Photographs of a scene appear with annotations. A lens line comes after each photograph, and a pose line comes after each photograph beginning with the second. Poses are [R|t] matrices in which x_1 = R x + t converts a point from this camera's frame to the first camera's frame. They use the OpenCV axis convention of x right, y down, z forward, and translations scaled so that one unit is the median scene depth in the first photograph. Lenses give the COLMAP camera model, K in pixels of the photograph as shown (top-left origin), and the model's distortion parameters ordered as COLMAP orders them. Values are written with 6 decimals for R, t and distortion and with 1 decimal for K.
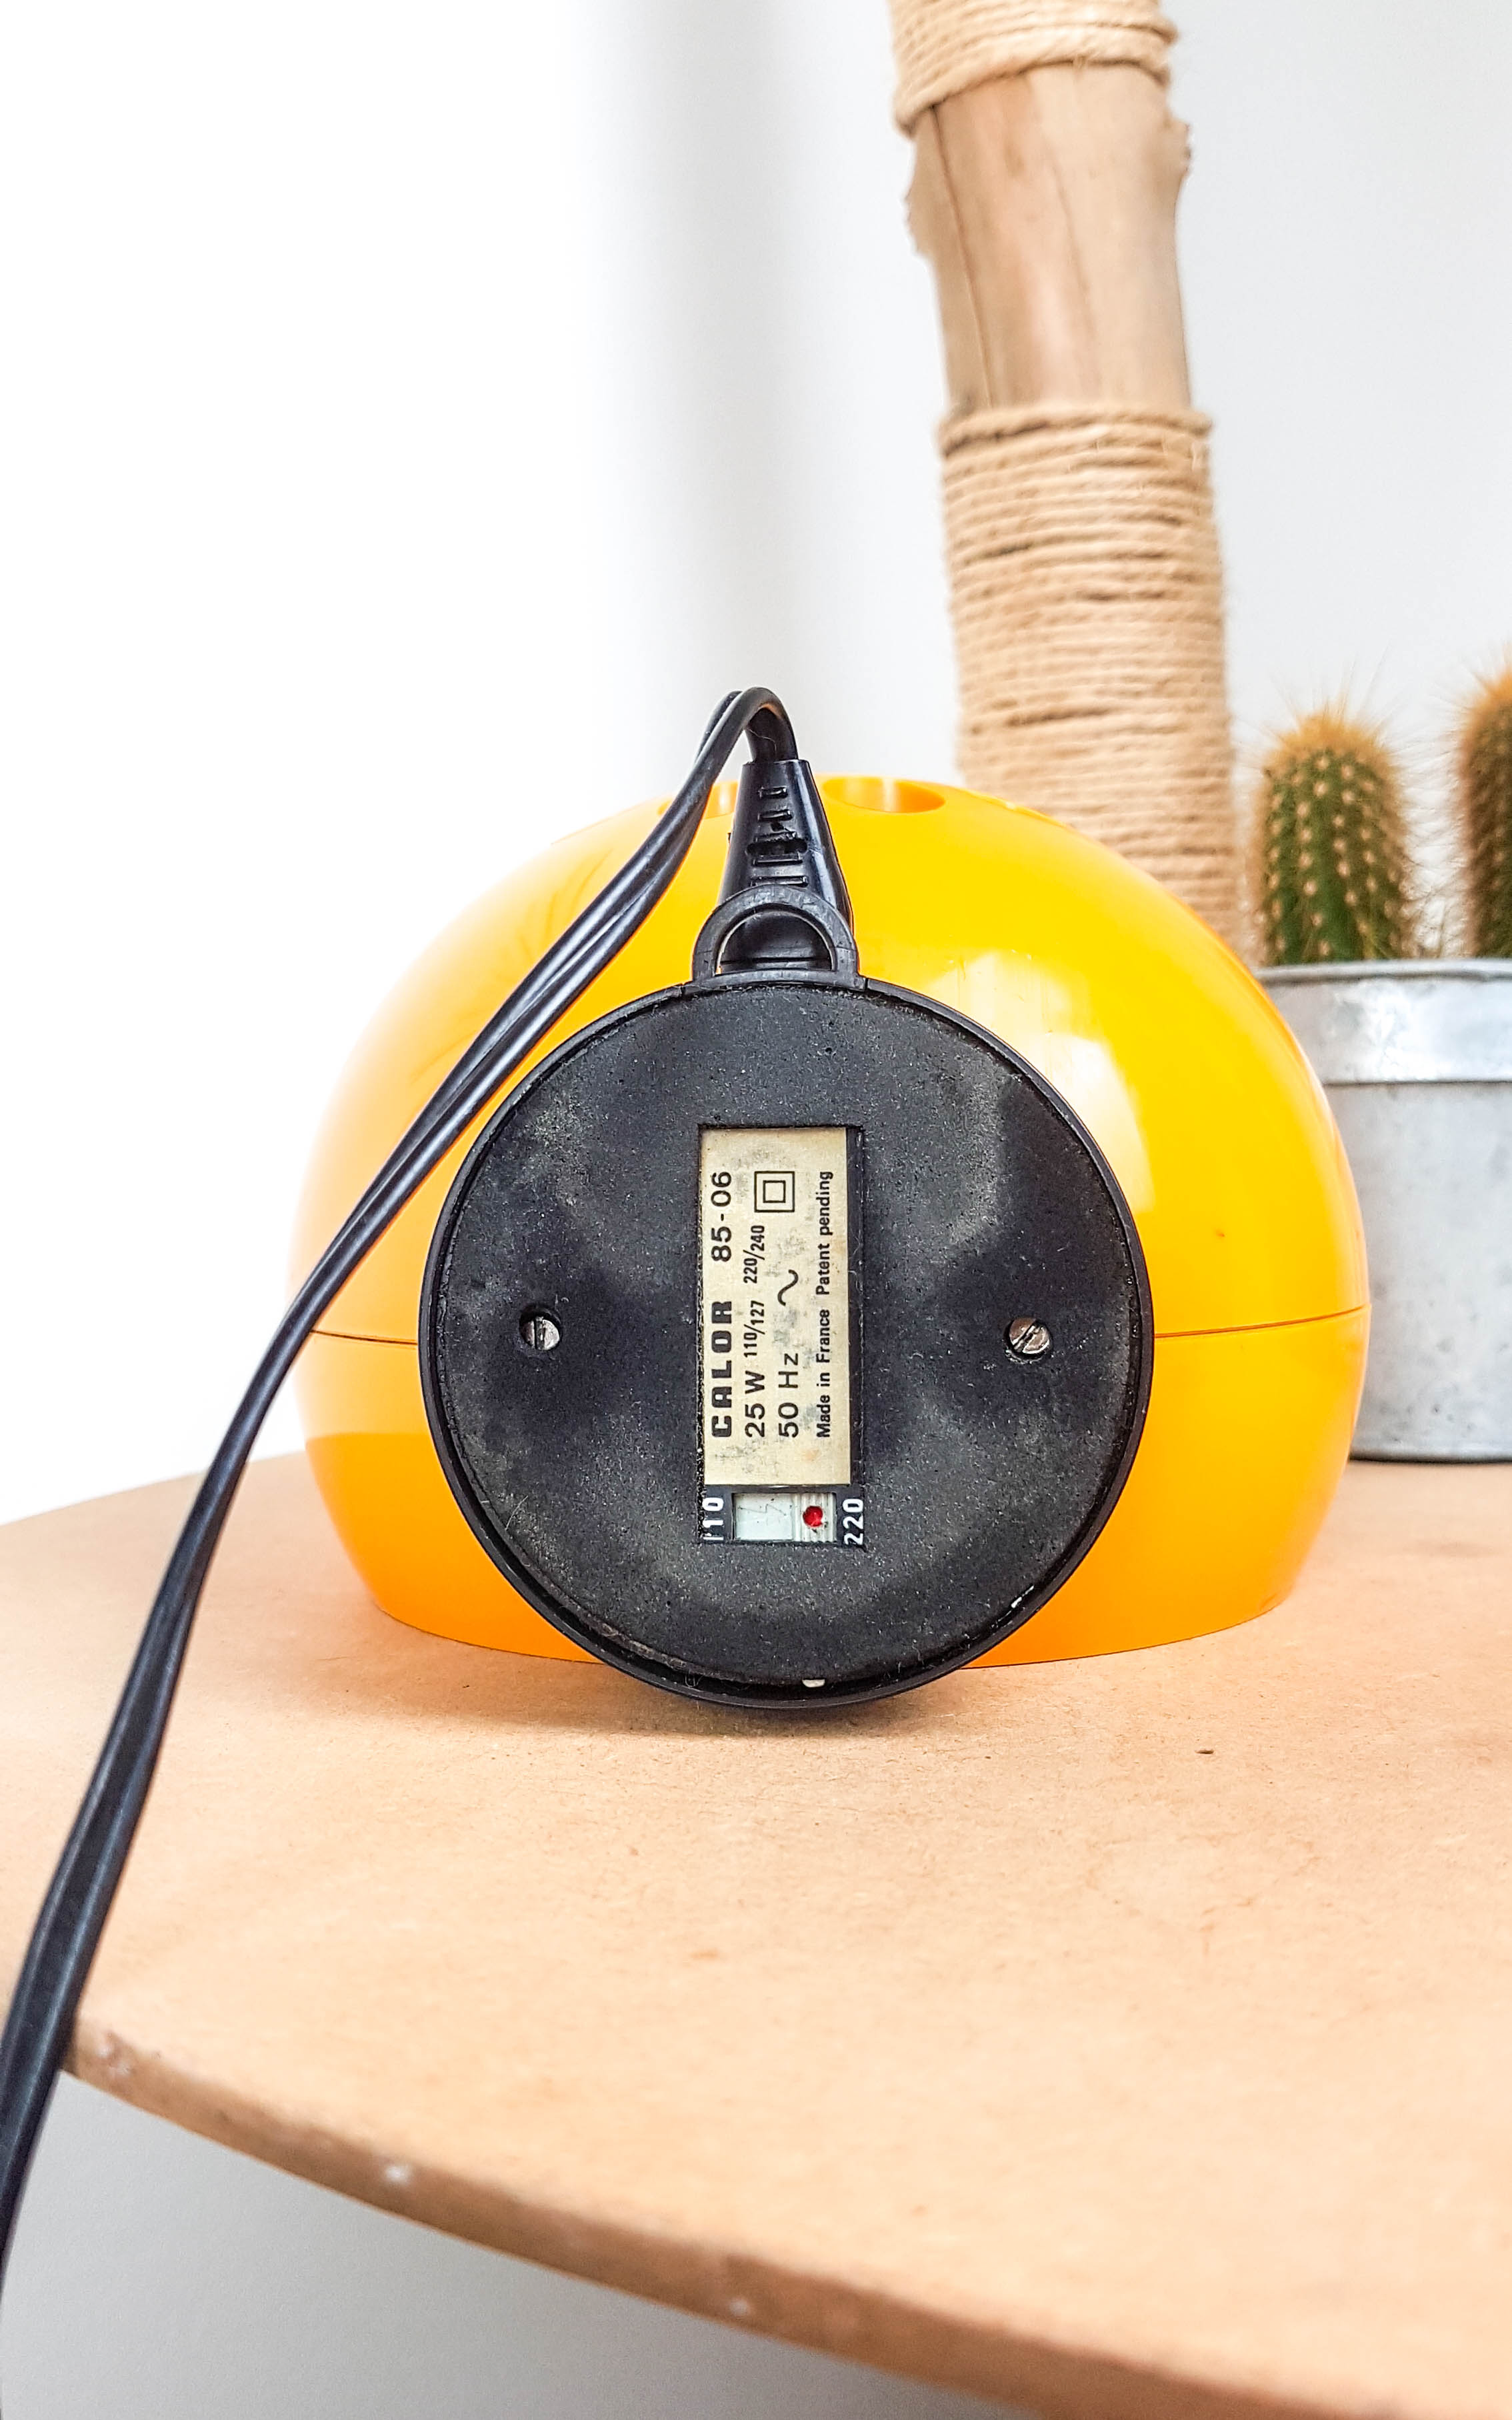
lens RADIAL K [[2295.4, 0, 734.5], [0, 2295.4, 1272.7], [0, 0, 1]] dist [-0.031336, 0.000000]
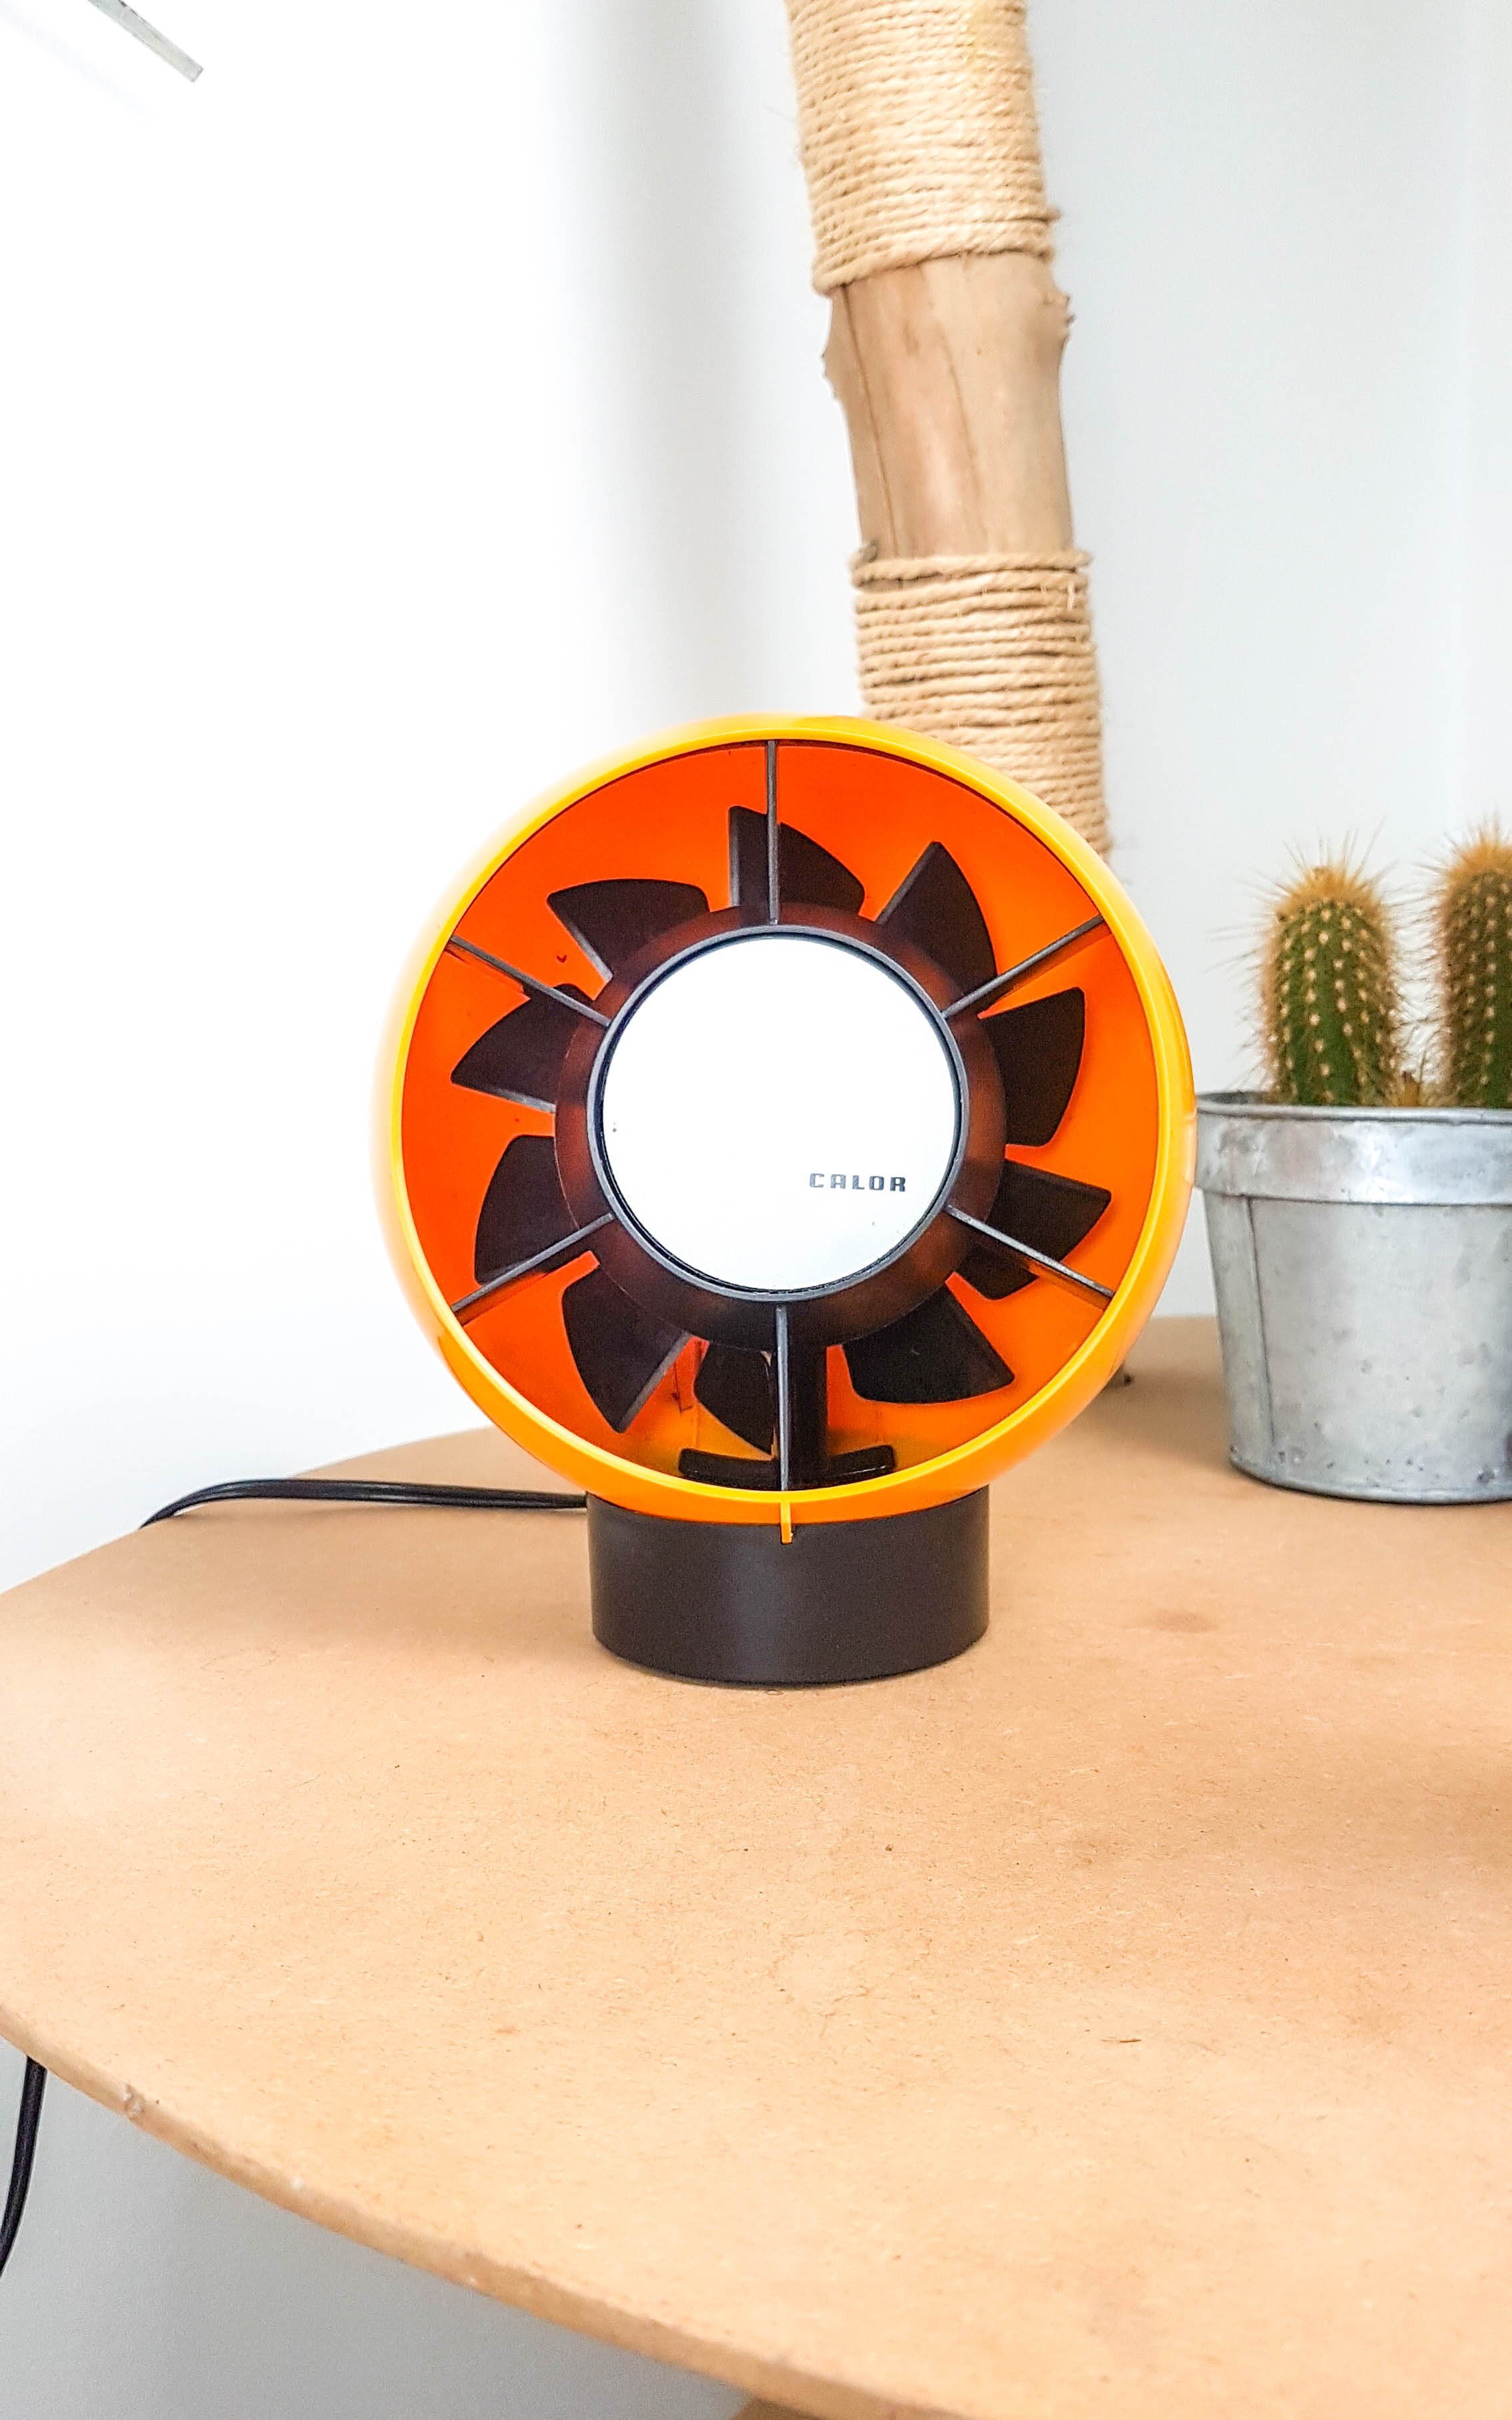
lens RADIAL K [[2295.4, 0, 698.4], [0, 2295.4, 1213.5], [0, 0, 1]] dist [-0.031336, 0.000000]
pose [[0.999232, -0.000670, -0.039181, 0.131353], [0.003005, 0.998220, 0.059566, -0.257969], [0.039071, -0.059638, 0.997455, -0.384596]]
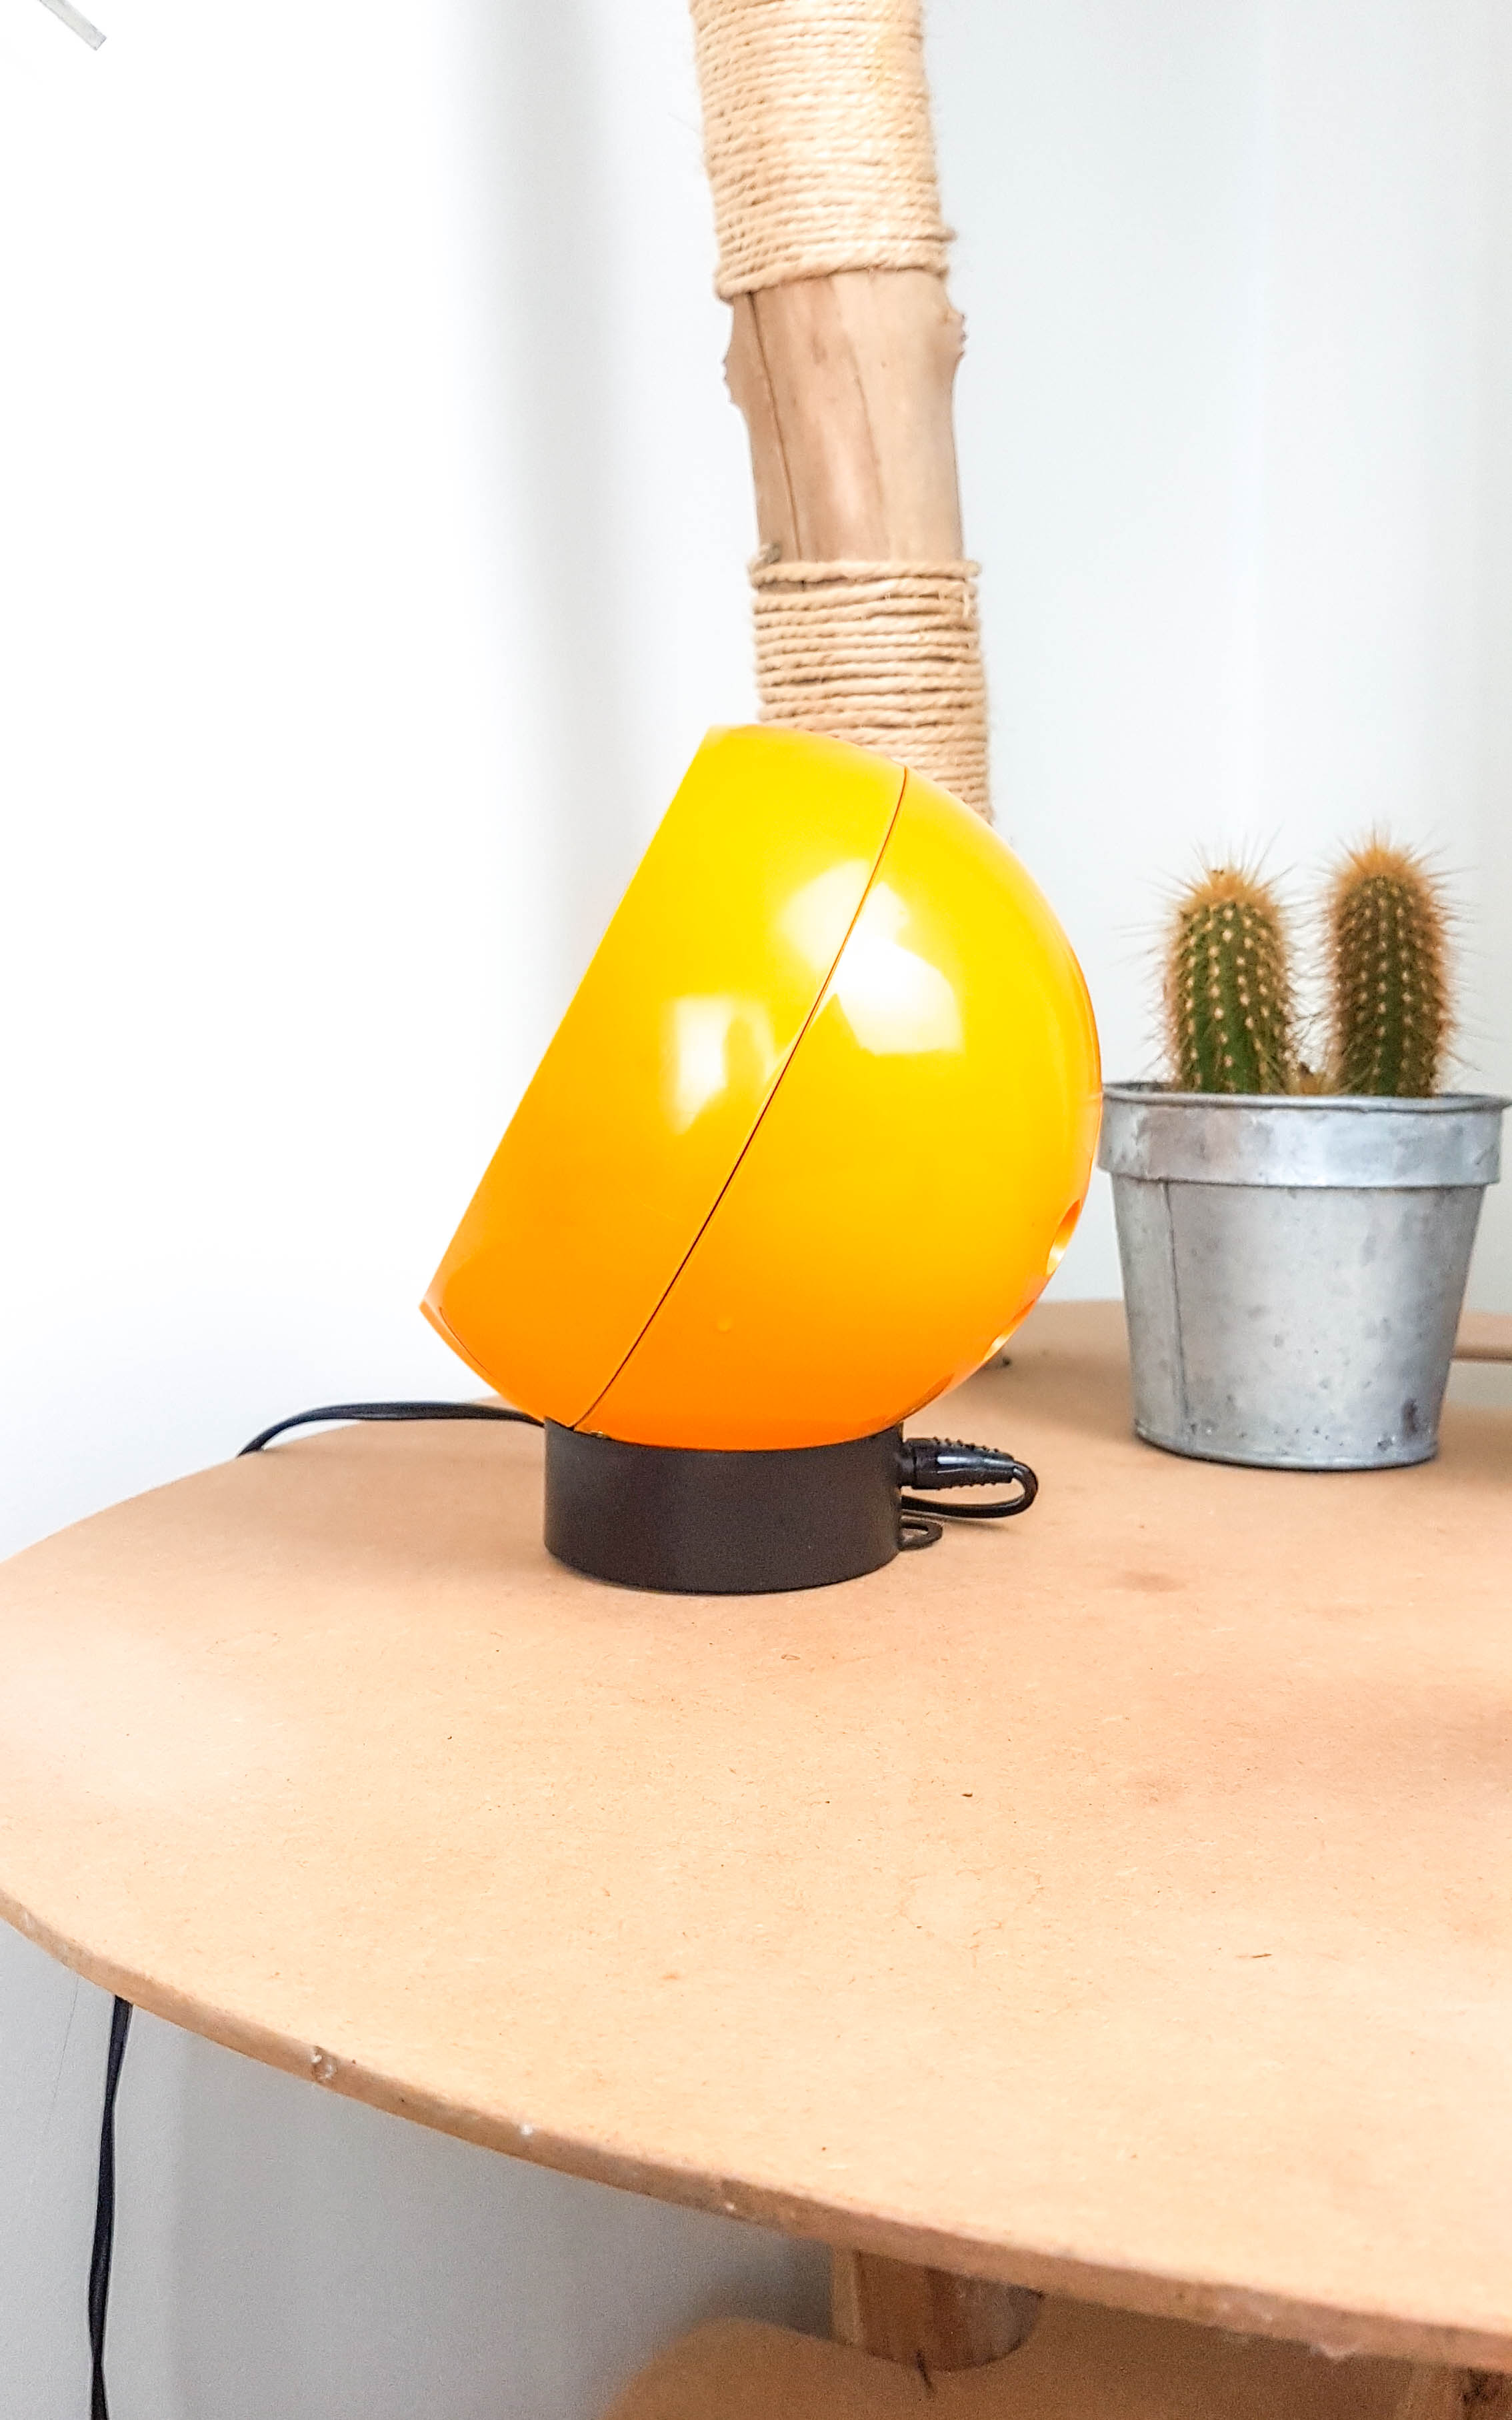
lens RADIAL K [[2295.4, 0, 731.7], [0, 2295.4, 1204.5], [0, 0, 1]] dist [-0.031336, 0.000000]
pose [[0.994576, -0.001854, 0.103996, -0.098991], [-0.003891, 0.998478, 0.055018, -0.243511], [-0.103940, -0.055124, 0.993055, -0.420881]]
